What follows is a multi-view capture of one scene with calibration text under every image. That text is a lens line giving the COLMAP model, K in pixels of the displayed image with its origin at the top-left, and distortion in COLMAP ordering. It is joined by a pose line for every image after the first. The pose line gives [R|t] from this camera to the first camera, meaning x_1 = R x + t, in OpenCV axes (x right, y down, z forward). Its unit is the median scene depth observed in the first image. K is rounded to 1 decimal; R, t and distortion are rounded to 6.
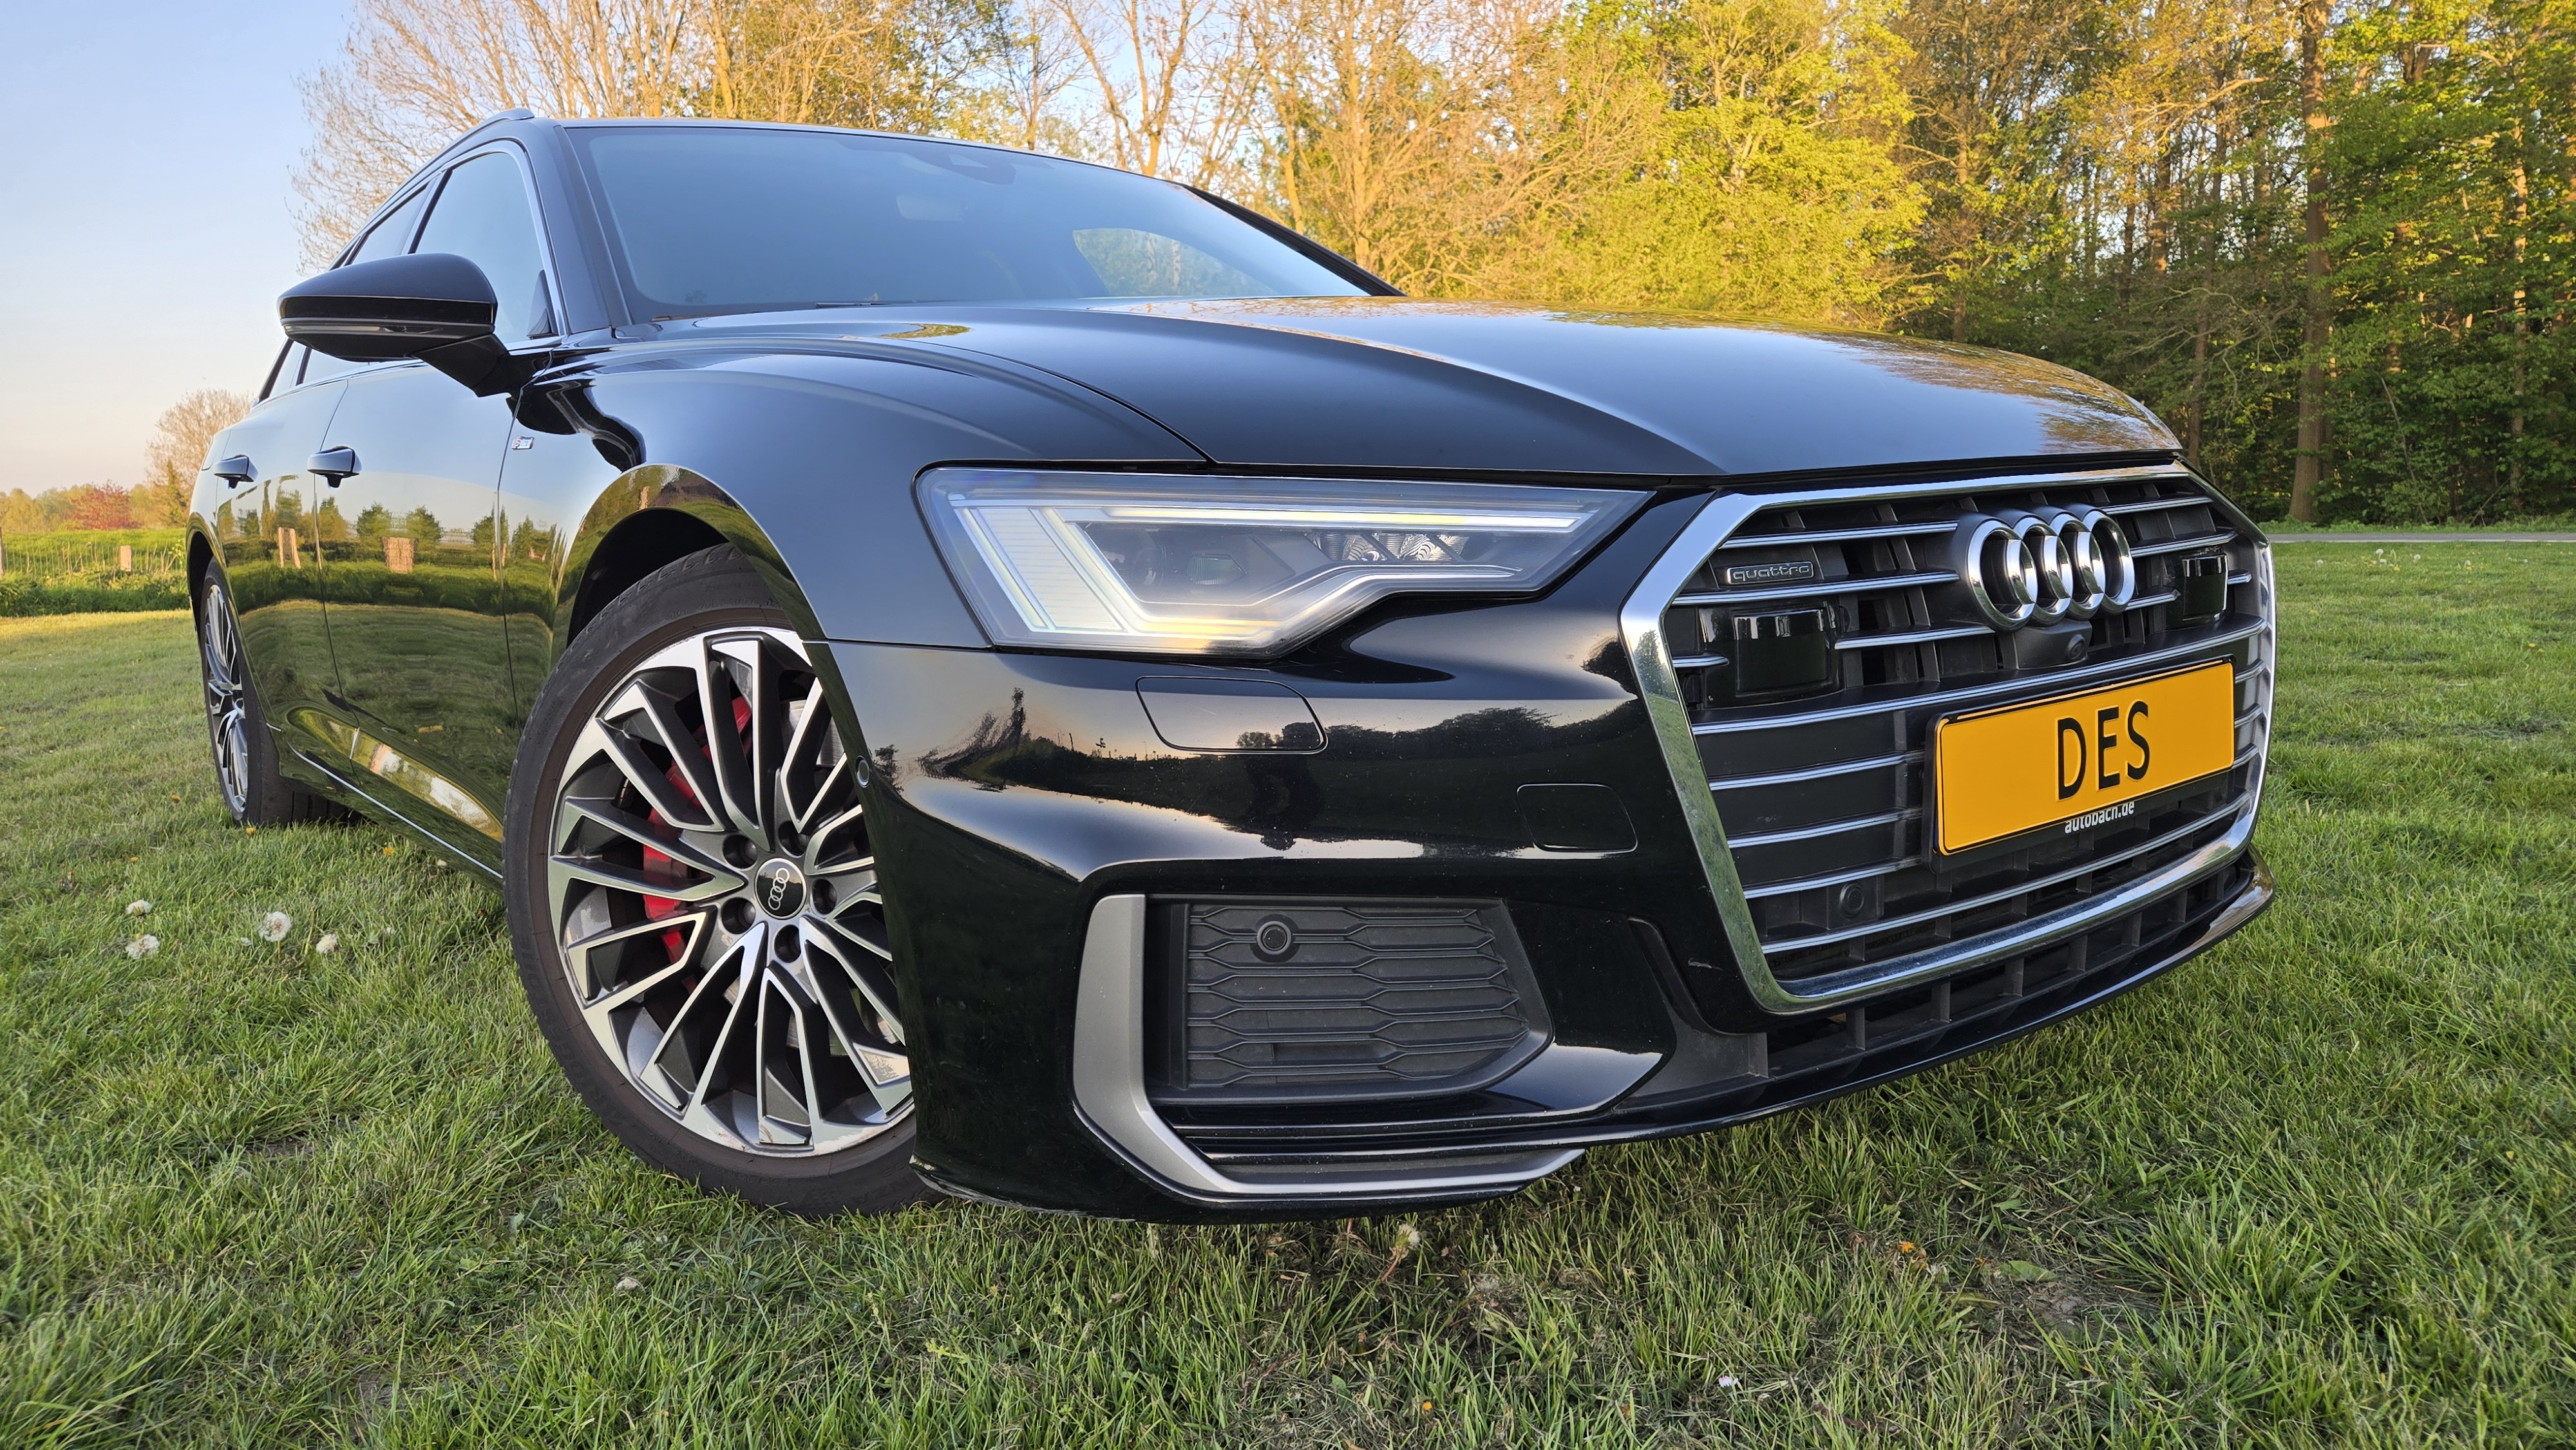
lens RADIAL K [[1753.9, 0, 1277.0], [0, 1753.9, 729.5], [0, 0, 1]] dist [0.084746, -0.075644]
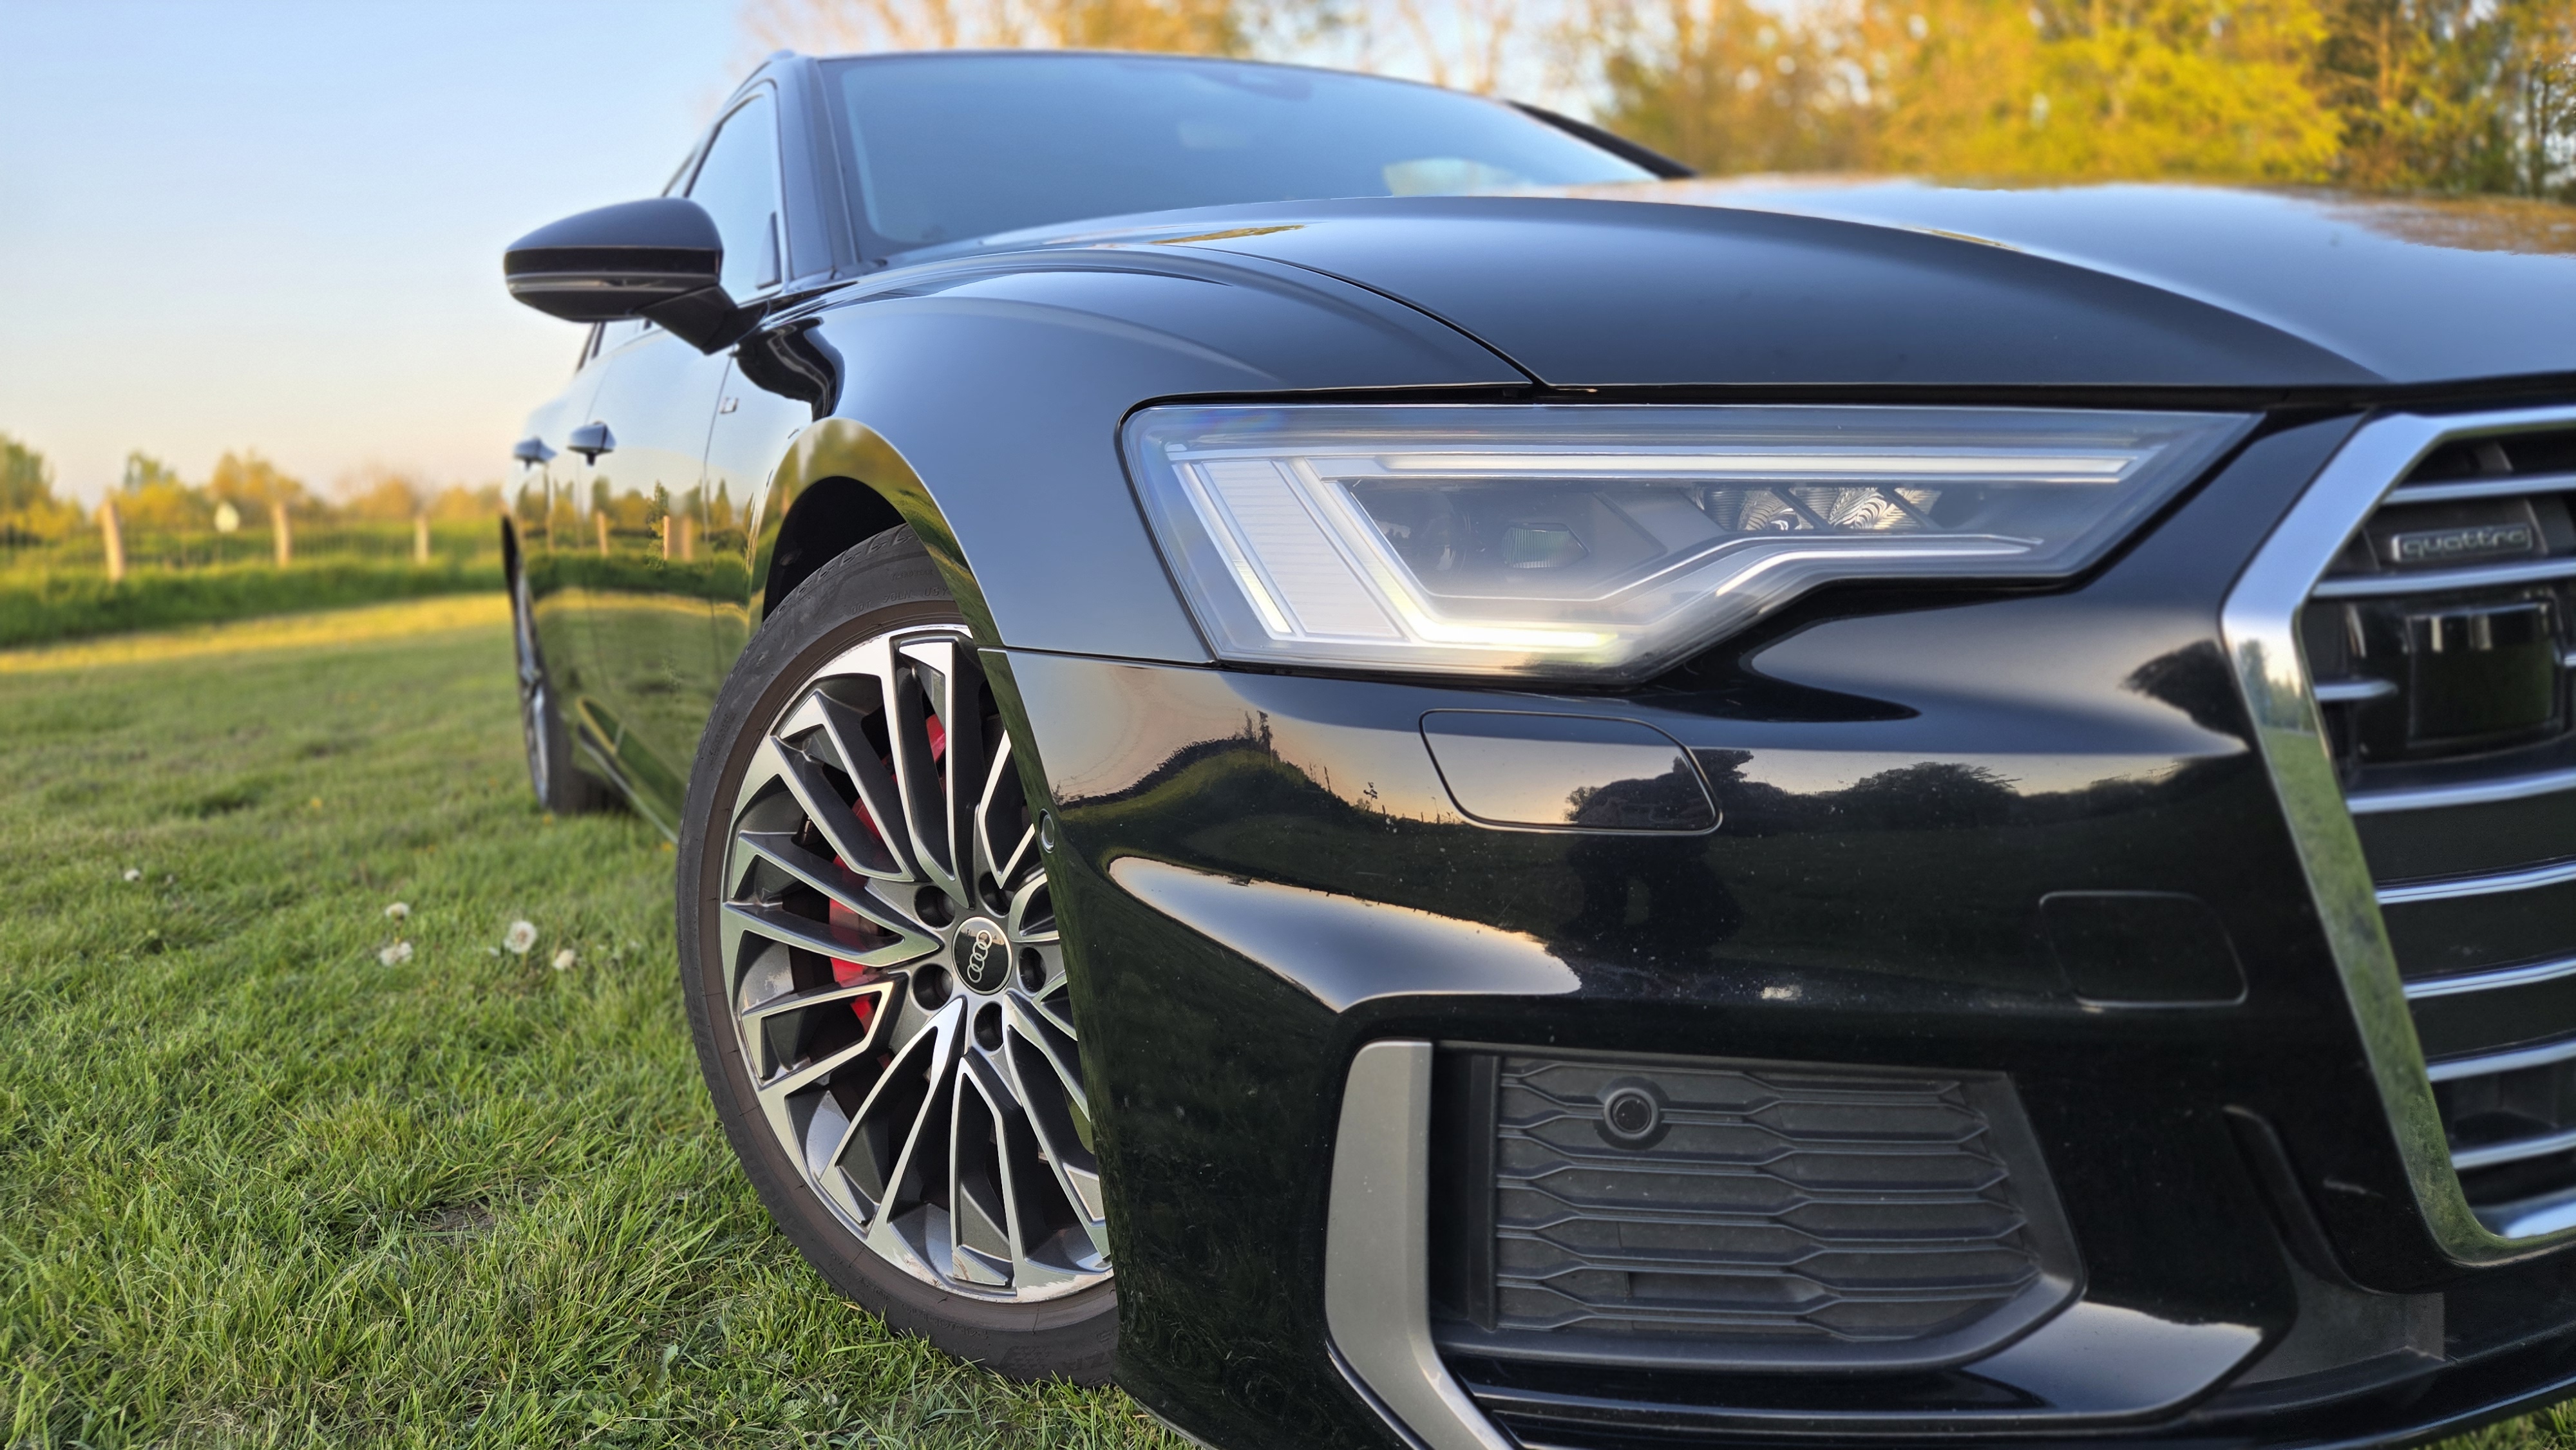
lens RADIAL K [[1744.8, 0, 1280.1], [0, 1744.8, 725.4], [0, 0, 1]] dist [0.081966, -0.075520]
pose [[0.983942, 0.010505, -0.178177, -0.011539], [-0.008380, 0.999885, 0.012674, -0.024189], [0.178289, -0.010978, 0.983917, 0.257954]]
